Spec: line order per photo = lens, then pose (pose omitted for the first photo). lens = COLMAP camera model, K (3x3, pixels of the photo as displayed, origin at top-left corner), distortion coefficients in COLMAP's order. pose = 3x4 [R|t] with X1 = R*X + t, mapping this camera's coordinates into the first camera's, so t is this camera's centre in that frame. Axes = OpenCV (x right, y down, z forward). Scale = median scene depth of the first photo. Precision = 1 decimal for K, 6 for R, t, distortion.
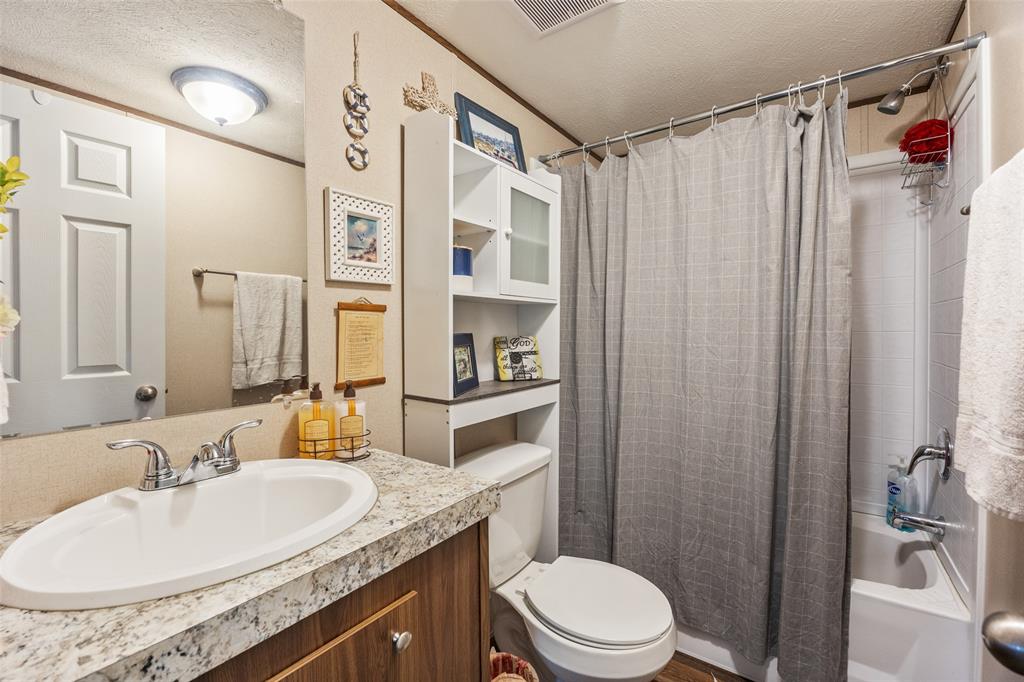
lens RADIAL K [[442.1, 0, 512.0], [0, 442.1, 341.0], [0, 0, 1]] dist [-0.001819, -0.000088]
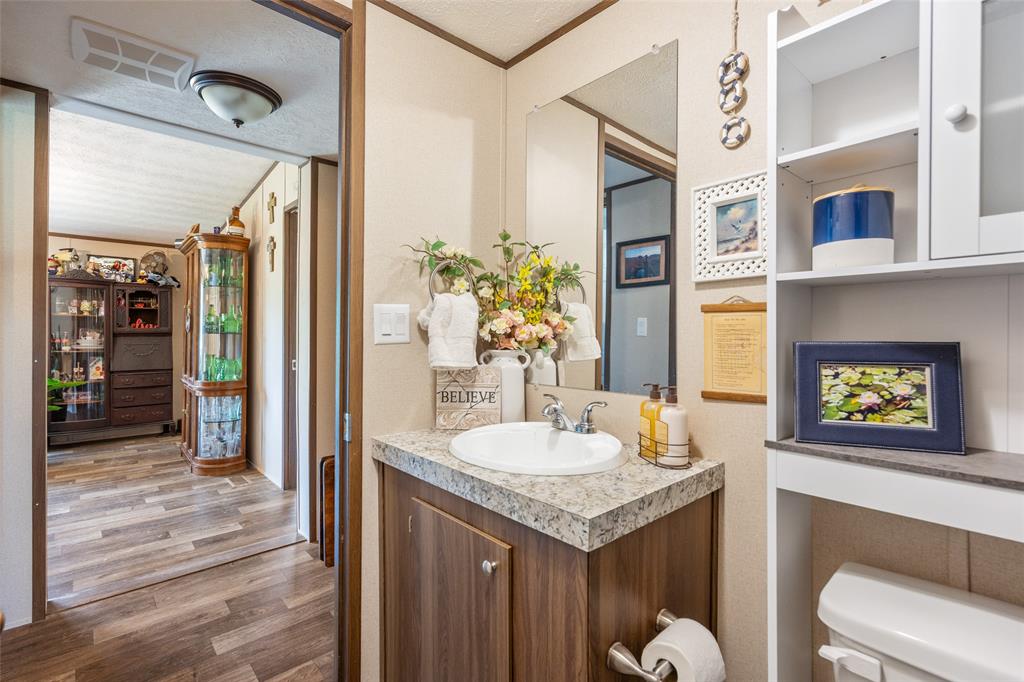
lens RADIAL K [[469.0, 0, 512.0], [0, 469.0, 341.0], [0, 0, 1]] dist [0.003078, 0.000147]
pose [[-0.216128, 0.014025, -0.976264, 0.754291], [-0.030954, 0.999296, 0.021208, -0.021796], [0.975874, 0.034803, -0.215541, 0.923054]]
